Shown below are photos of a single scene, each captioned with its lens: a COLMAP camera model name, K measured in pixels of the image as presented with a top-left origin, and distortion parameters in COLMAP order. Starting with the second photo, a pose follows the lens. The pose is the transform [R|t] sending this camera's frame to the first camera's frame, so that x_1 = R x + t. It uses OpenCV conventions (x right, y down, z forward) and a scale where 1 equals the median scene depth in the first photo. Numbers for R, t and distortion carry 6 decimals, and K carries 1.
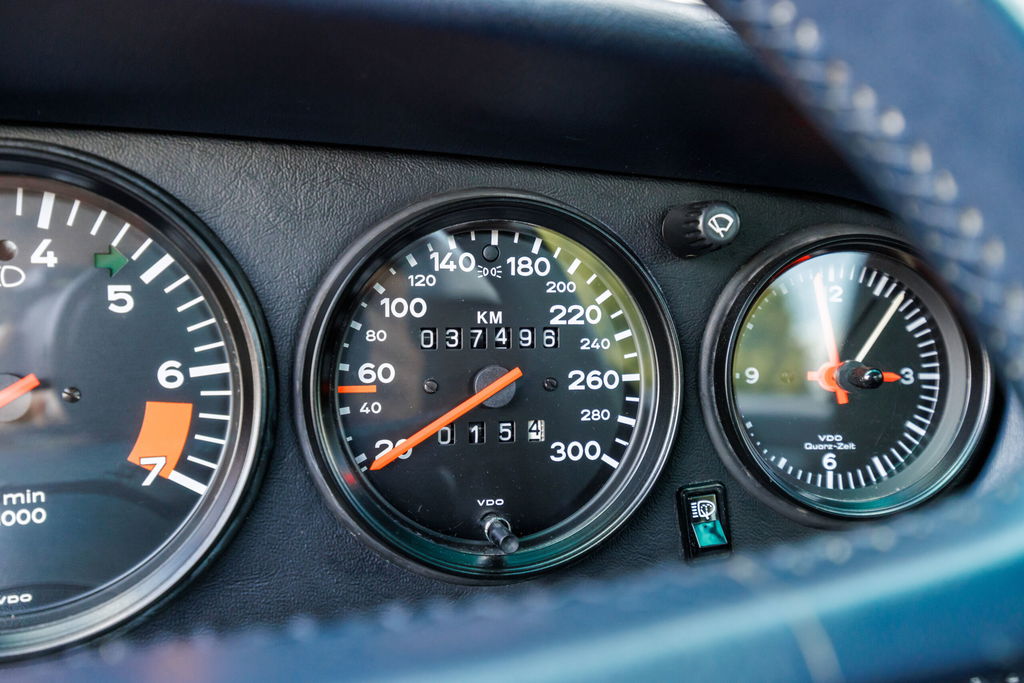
lens RADIAL K [[976.7, 0, 512.1], [0, 976.7, 338.3], [0, 0, 1]] dist [0.003467, 0.000000]
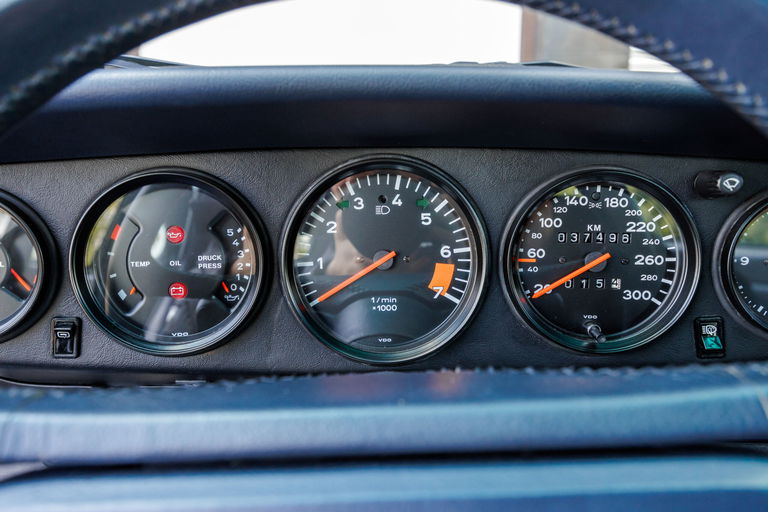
lens RADIAL K [[502.3, 0, 381.8], [0, 502.3, 259.8], [0, 0, 1]] dist [-0.004464, -0.001747]
pose [[0.925872, 0.044424, -0.375217, -0.039479], [-0.010416, 0.995688, 0.092182, -0.049407], [0.377694, -0.081441, 0.922342, -0.151287]]
